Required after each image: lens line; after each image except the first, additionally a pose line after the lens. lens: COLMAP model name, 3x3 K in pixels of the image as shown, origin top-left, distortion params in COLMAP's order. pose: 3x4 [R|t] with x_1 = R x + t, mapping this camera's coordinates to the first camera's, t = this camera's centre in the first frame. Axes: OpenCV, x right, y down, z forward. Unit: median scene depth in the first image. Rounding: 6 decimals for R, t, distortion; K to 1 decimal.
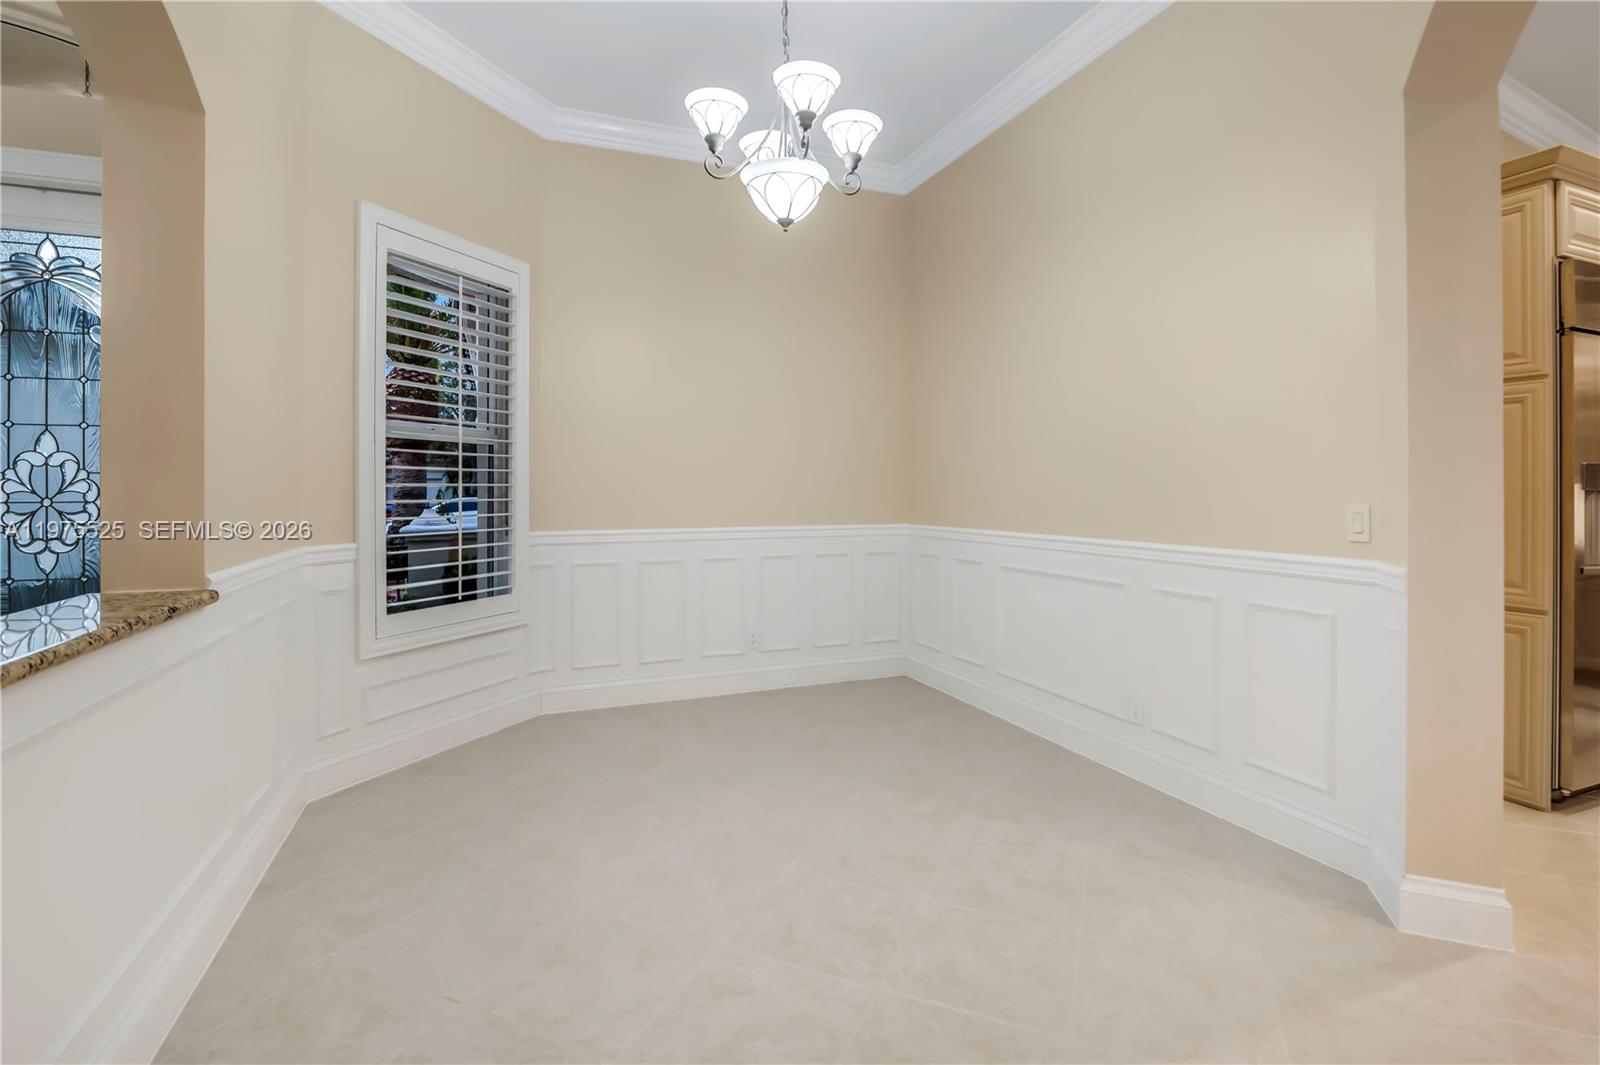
lens RADIAL K [[773.1, 0, 804.9], [0, 773.1, 489.9], [0, 0, 1]] dist [-0.002469, 0.000015]
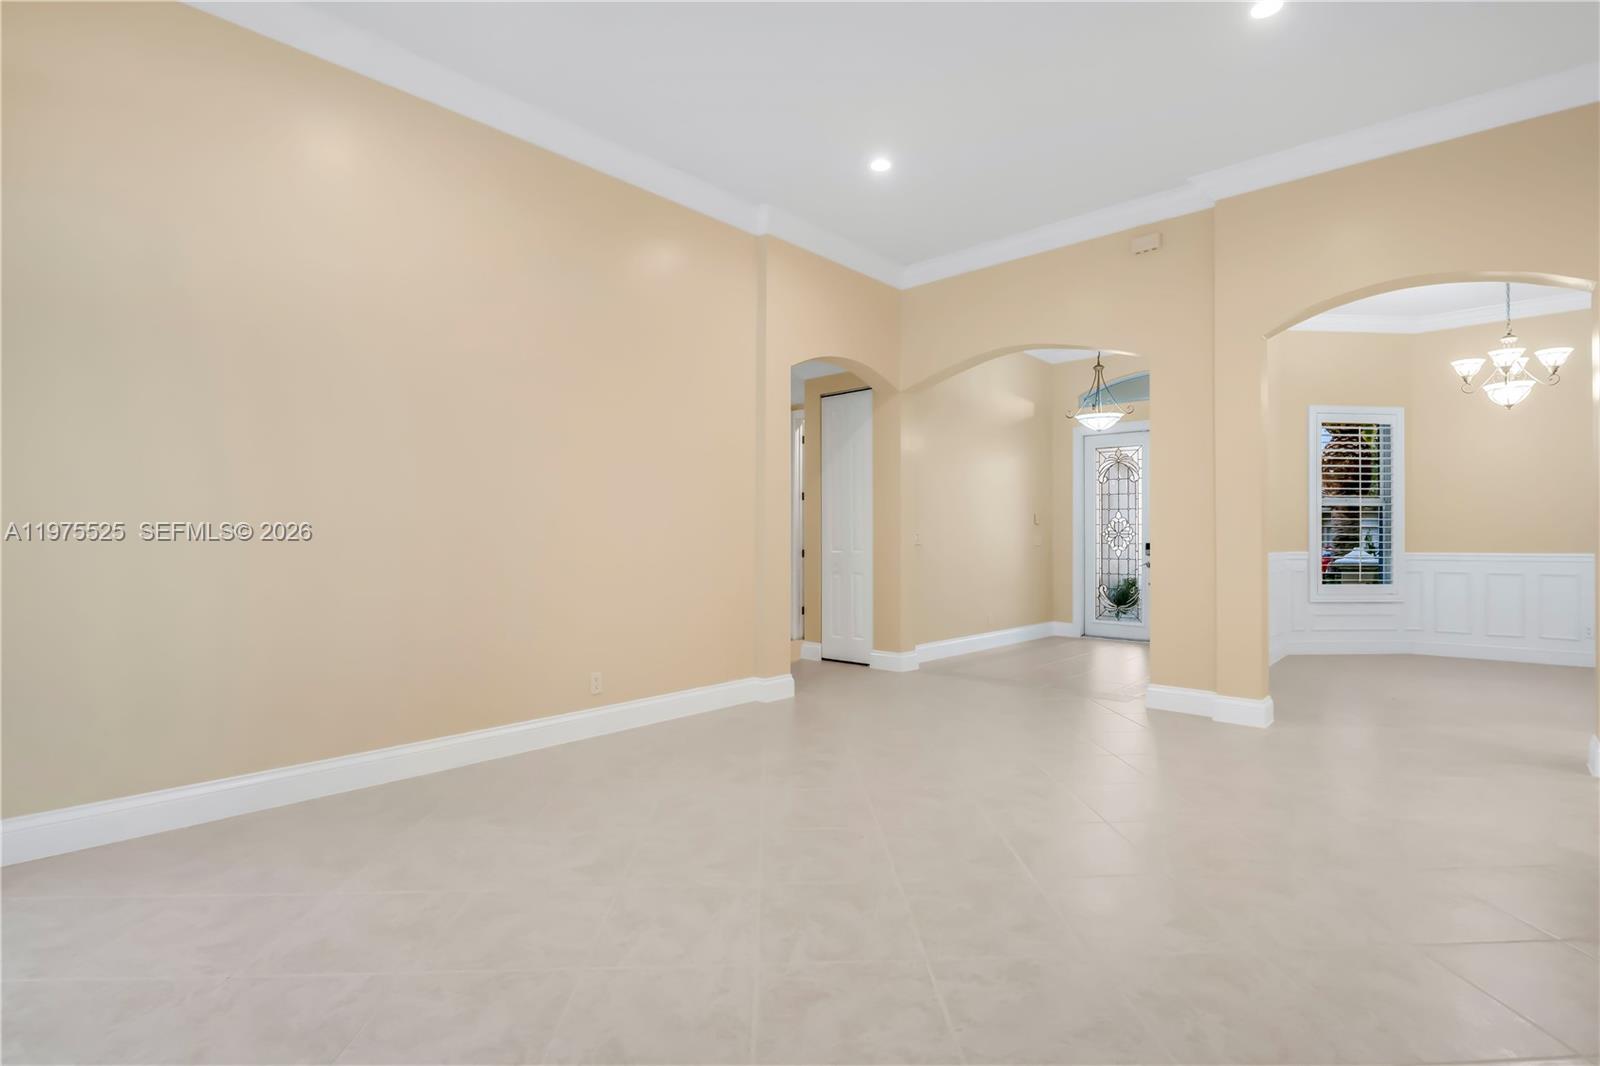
lens RADIAL K [[768.7, 0, 800.0], [0, 768.7, 533.0], [0, 0, 1]] dist [-0.002789, 0.000009]
pose [[0.452195, -0.007407, -0.891889, 0.742651], [-0.002474, 0.999951, -0.009558, 0.034484], [0.891916, 0.006529, 0.452154, -1.326211]]
